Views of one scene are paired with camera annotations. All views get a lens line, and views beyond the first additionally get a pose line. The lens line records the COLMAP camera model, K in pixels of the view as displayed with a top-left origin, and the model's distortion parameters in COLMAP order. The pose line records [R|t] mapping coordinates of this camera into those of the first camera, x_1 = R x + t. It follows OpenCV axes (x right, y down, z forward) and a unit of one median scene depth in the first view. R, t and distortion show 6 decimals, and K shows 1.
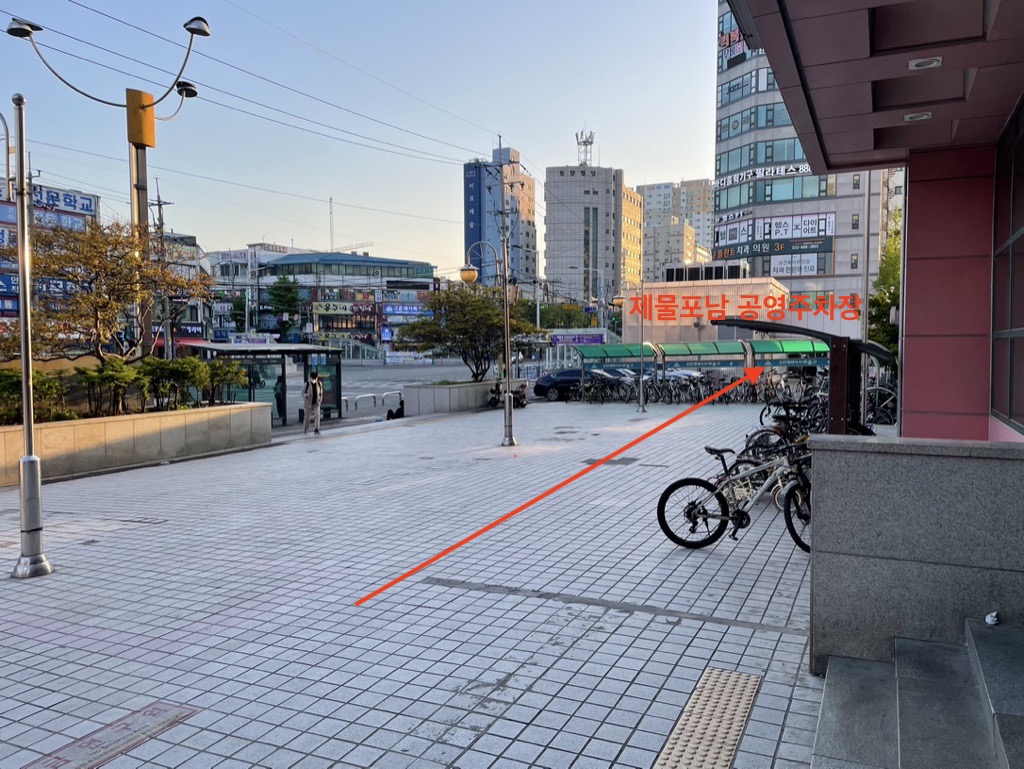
lens RADIAL K [[799.8, 0, 512.0], [0, 799.8, 384.5], [0, 0, 1]] dist [0.000743, 0.000103]
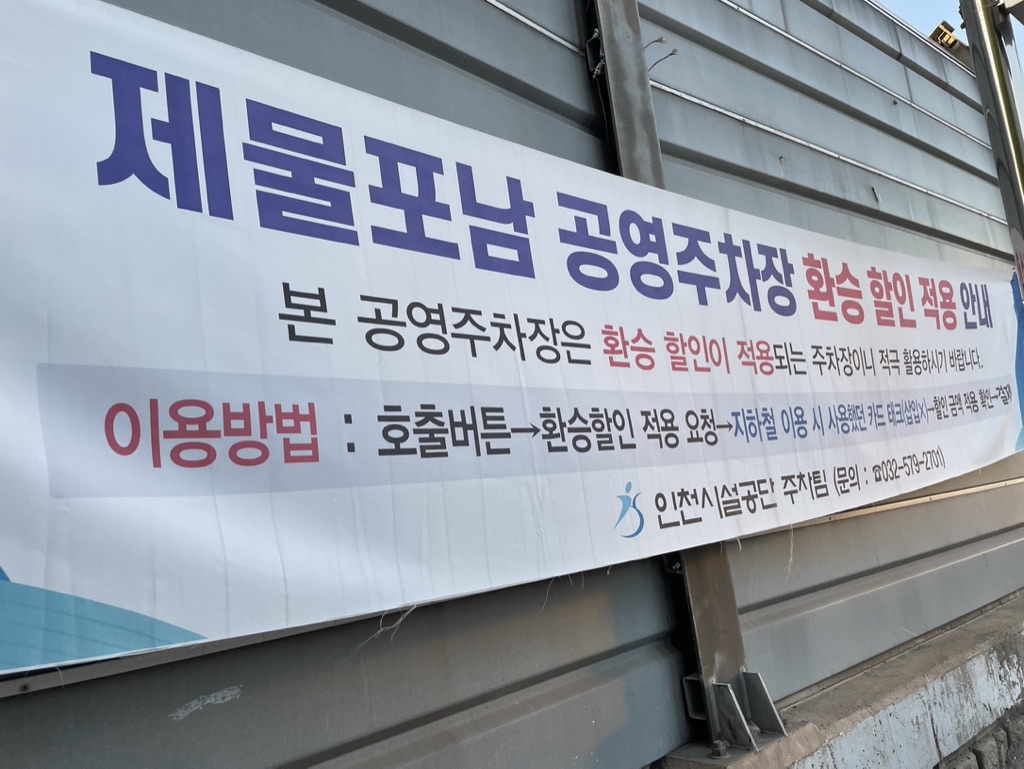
lens RADIAL K [[799.8, 0, 512.0], [0, 799.8, 384.5], [0, 0, 1]] dist [0.000743, 0.000103]
pose [[0.796389, 0.031511, 0.603964, 0.103252], [0.027474, 0.995726, -0.088177, -0.025287], [-0.604161, 0.086817, 0.792119, 0.698943]]
